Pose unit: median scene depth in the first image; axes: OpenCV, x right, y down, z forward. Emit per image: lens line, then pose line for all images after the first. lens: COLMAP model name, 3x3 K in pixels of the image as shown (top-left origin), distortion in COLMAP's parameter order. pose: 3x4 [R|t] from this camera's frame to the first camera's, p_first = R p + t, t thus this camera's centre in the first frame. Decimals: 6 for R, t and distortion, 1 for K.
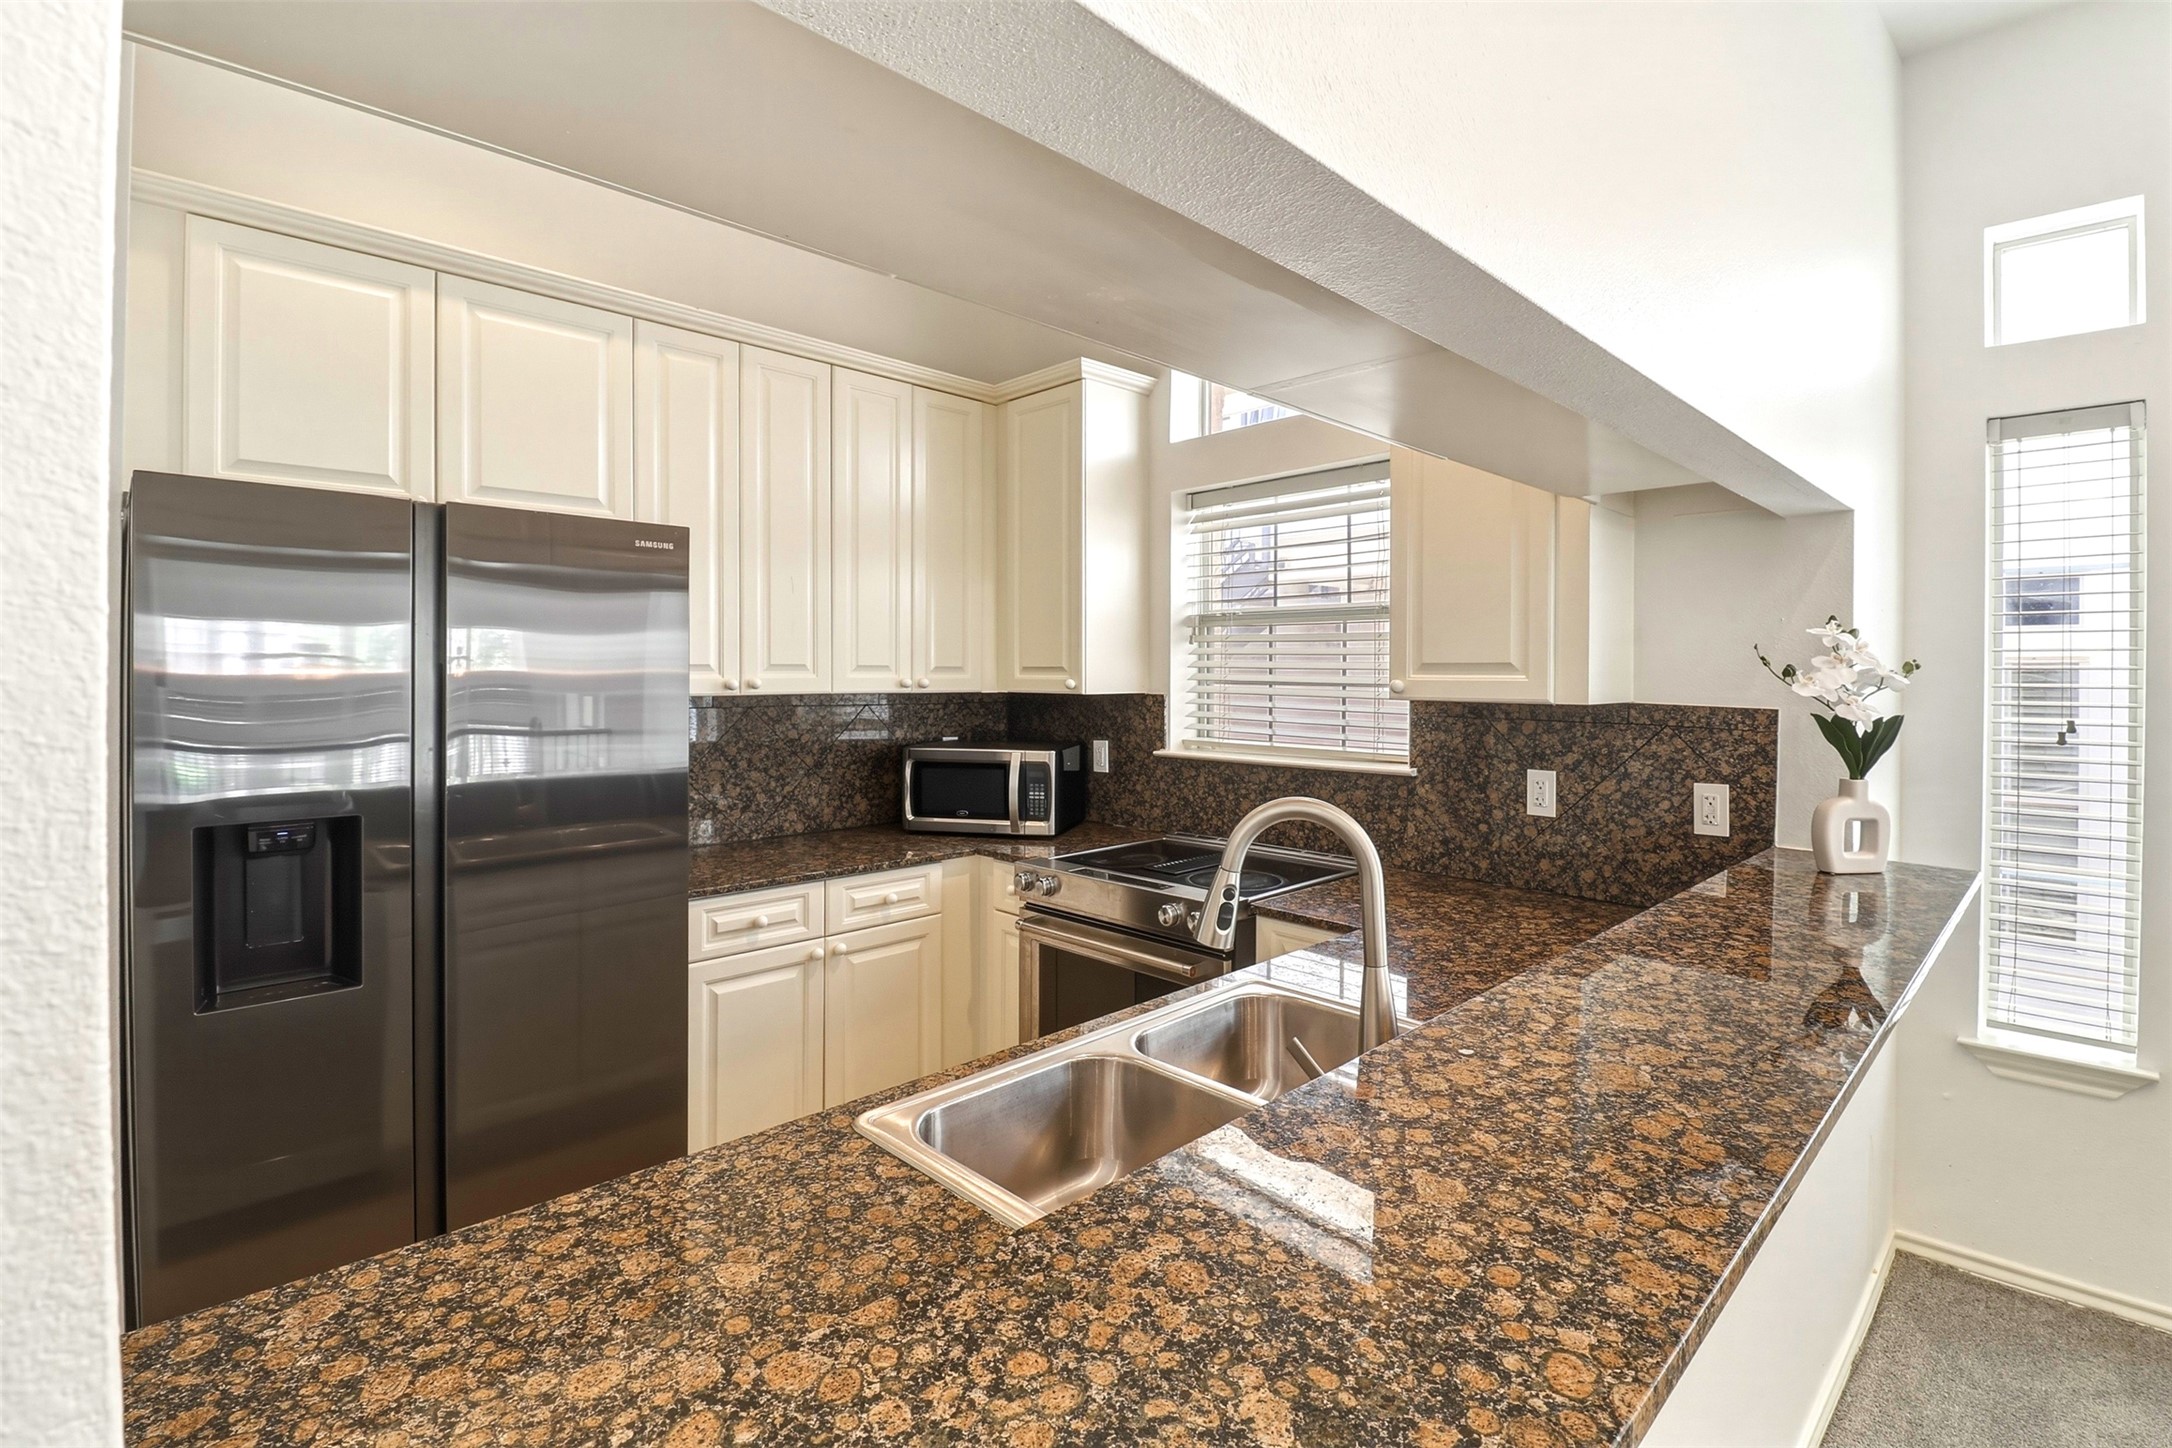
lens RADIAL K [[1002.4, 0, 1105.3], [0, 1002.4, 678.6], [0, 0, 1]] dist [-0.017157, -0.002972]
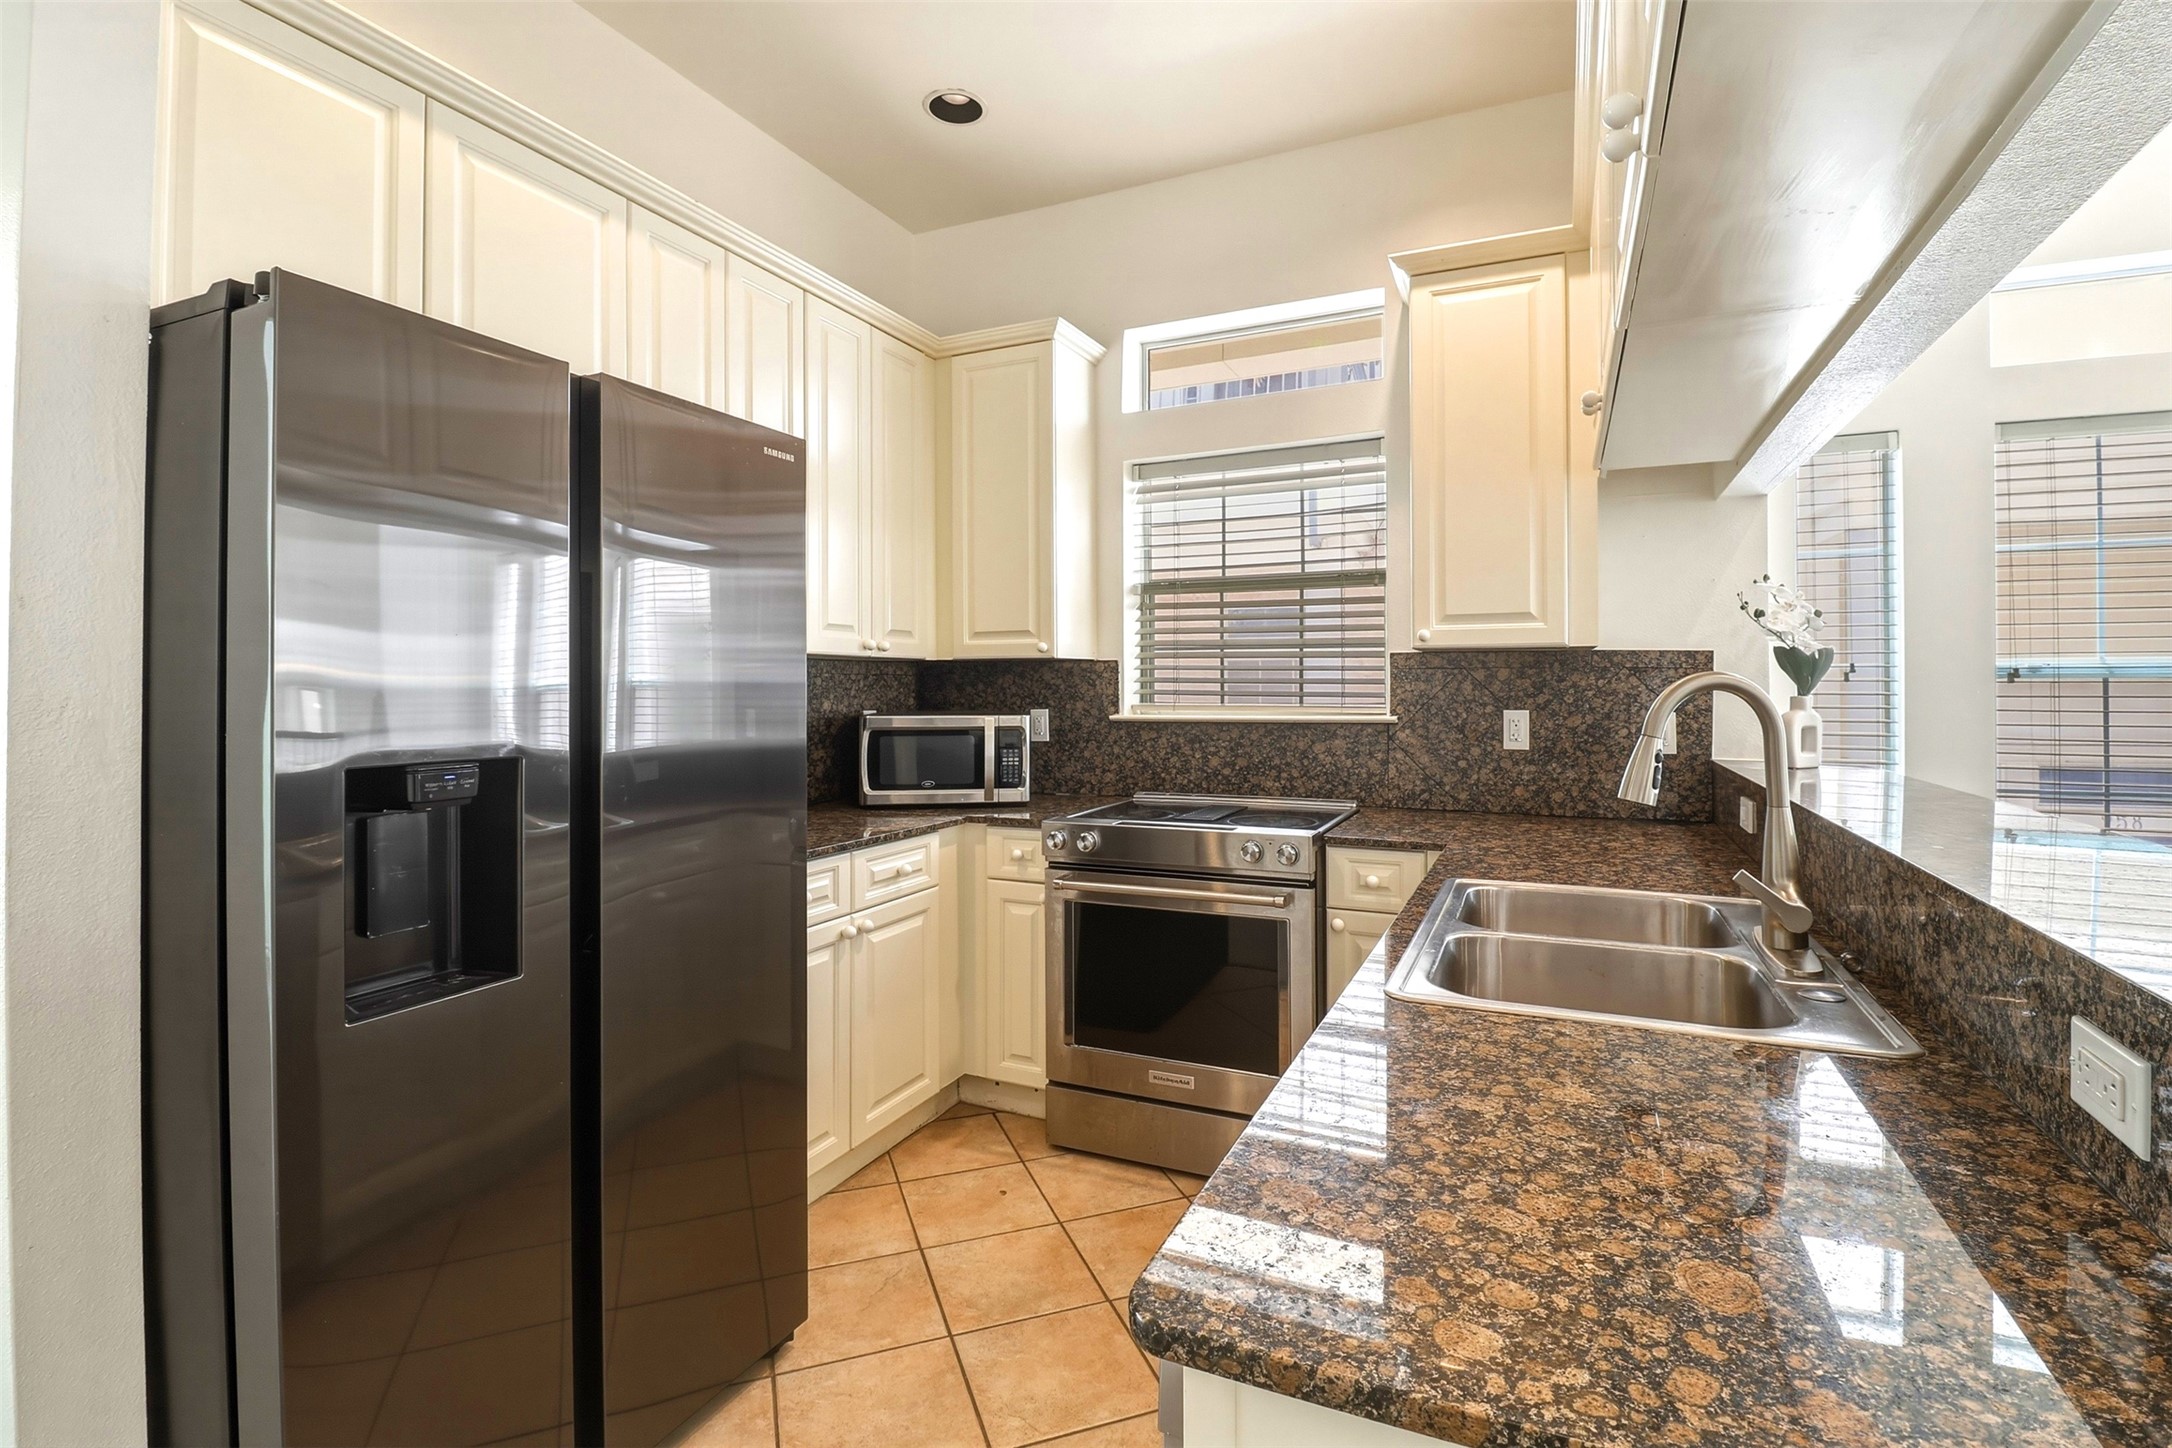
lens RADIAL K [[1002.4, 0, 1107.1], [0, 1002.4, 683.7], [0, 0, 1]] dist [-0.017157, -0.002972]
pose [[0.935792, -0.006318, 0.352497, -0.387611], [0.009576, 0.999926, -0.007498, 0.059427], [-0.352423, 0.010392, 0.935783, 0.067699]]
